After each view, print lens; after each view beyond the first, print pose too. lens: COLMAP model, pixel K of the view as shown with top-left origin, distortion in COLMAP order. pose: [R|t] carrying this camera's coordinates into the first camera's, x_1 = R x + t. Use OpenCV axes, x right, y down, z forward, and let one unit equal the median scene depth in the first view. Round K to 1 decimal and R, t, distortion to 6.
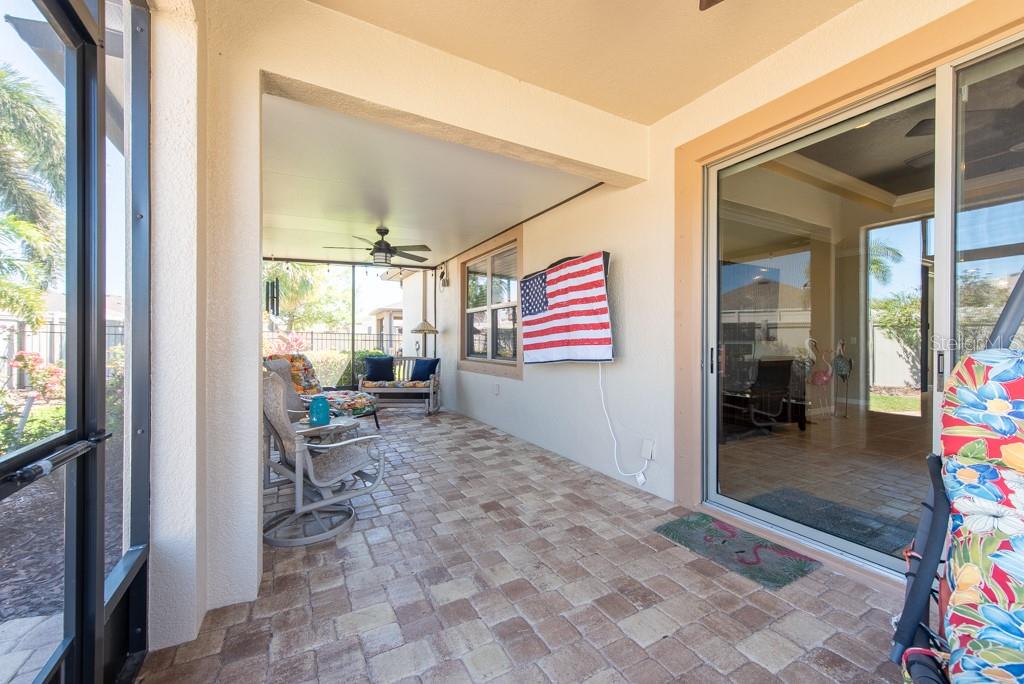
lens RADIAL K [[399.6, 0, 512.2], [0, 399.6, 343.3], [0, 0, 1]] dist [0.015983, -0.004069]
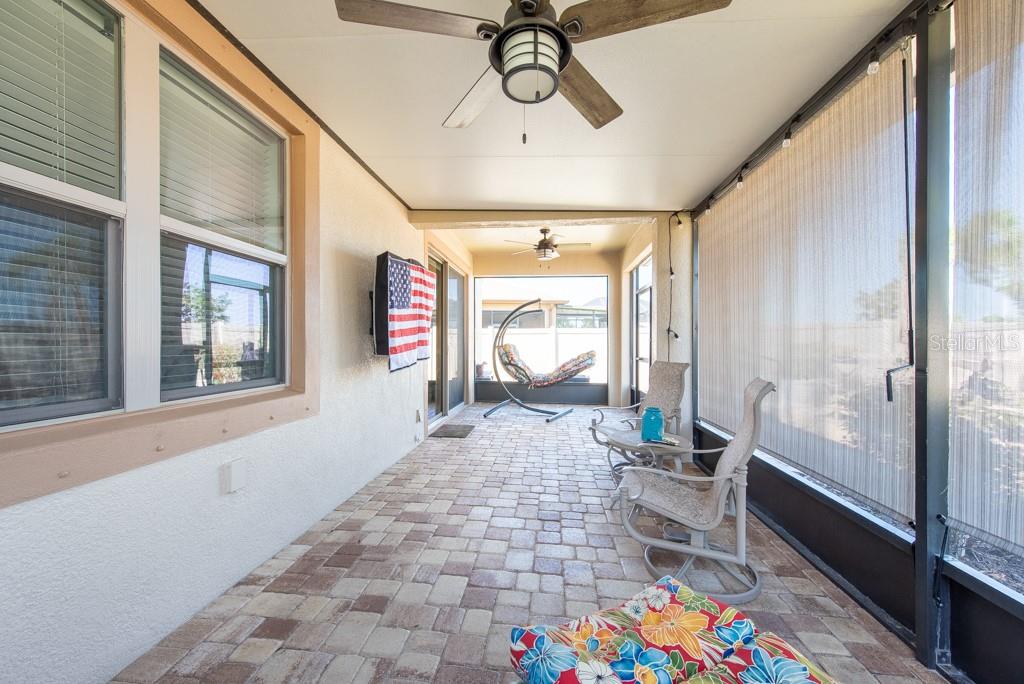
lens RADIAL K [[399.6, 0, 512.2], [0, 399.6, 343.3], [0, 0, 1]] dist [0.015983, -0.004069]
pose [[-0.818274, -0.005221, 0.574805, -0.608155], [-0.002343, 0.999981, 0.005747, -0.007243], [-0.574824, 0.003356, -0.818270, 1.563430]]
